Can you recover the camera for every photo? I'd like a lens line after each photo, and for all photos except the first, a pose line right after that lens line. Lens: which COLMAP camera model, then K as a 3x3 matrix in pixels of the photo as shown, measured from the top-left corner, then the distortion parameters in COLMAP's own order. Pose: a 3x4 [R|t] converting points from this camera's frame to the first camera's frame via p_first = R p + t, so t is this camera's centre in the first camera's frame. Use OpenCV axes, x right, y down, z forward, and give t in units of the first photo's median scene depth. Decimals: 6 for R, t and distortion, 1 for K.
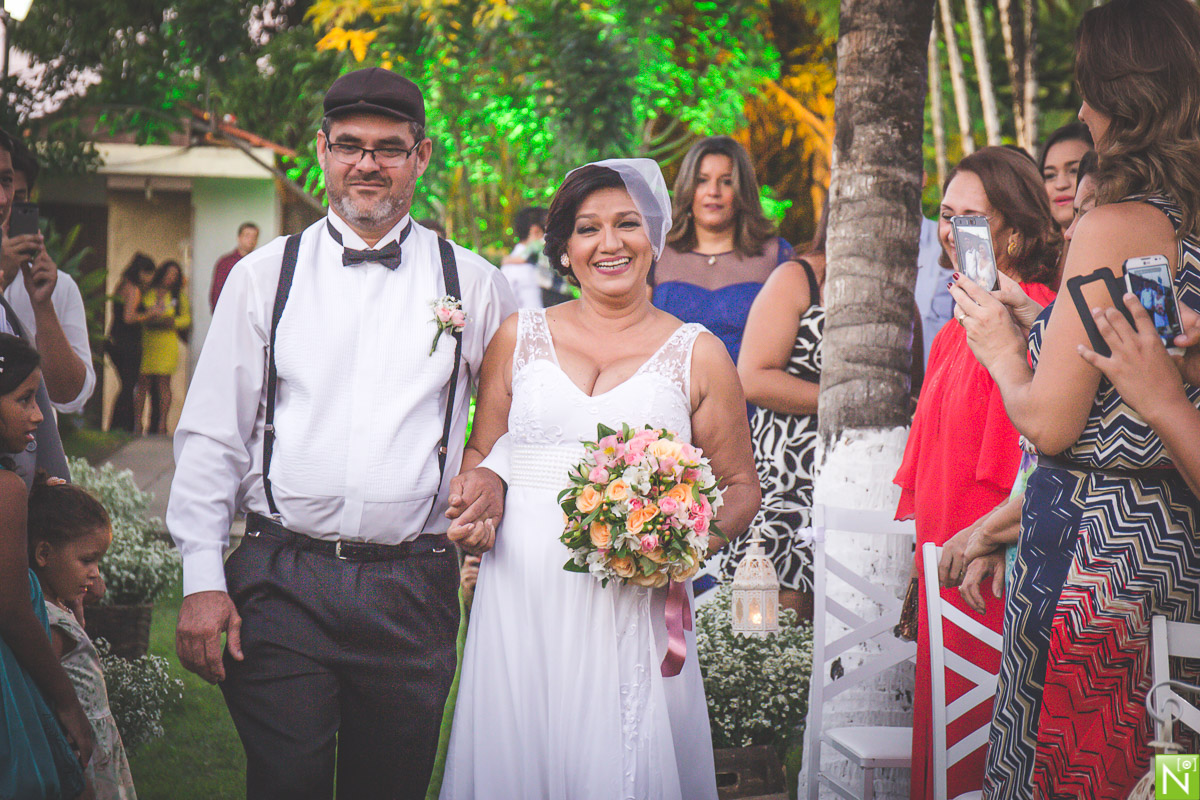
lens RADIAL K [[3859.3, 0, 601.4], [0, 3859.3, 399.4], [0, 0, 1]] dist [0.245174, 0.000000]
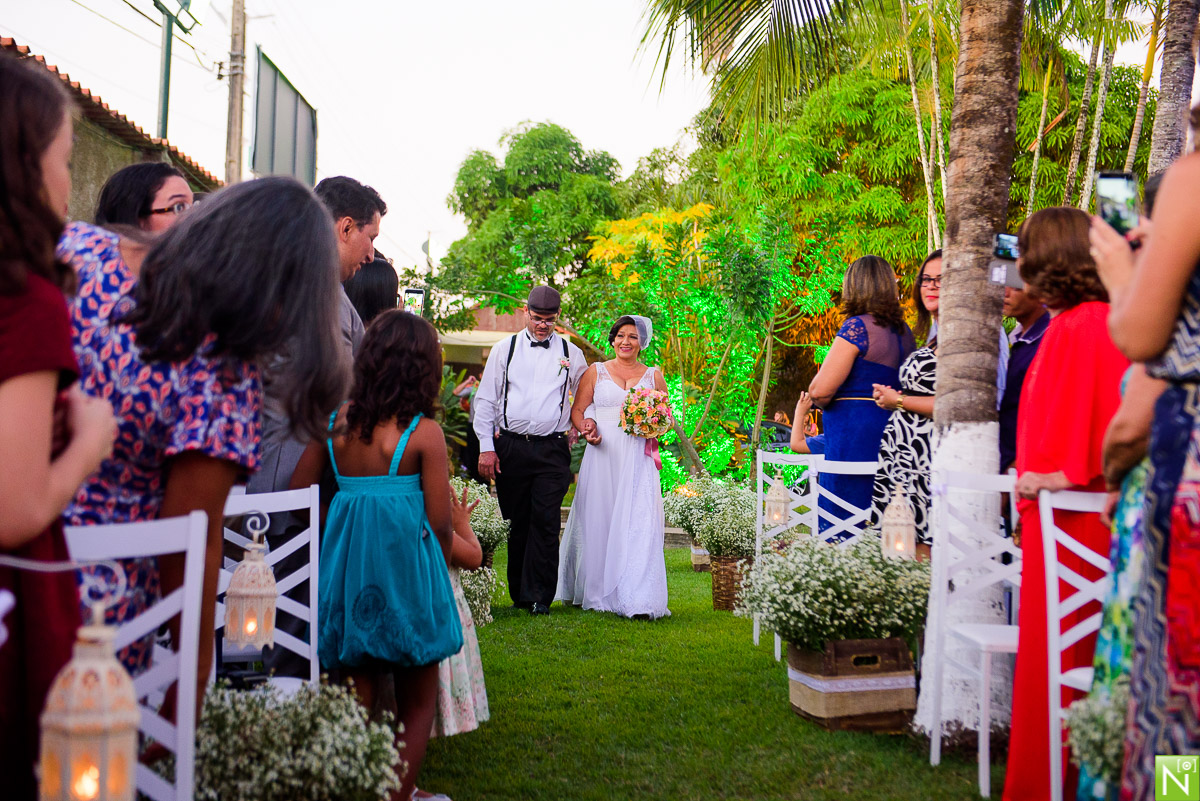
lens RADIAL K [[1923.0, 0, 597.0], [0, 1923.0, 400.2], [0, 0, 1]] dist [0.254367, 0.000000]
pose [[0.997508, 0.011107, -0.069679, -0.021172], [-0.014216, 0.998918, -0.044285, 0.033660], [0.069112, 0.045165, 0.996586, 0.253318]]
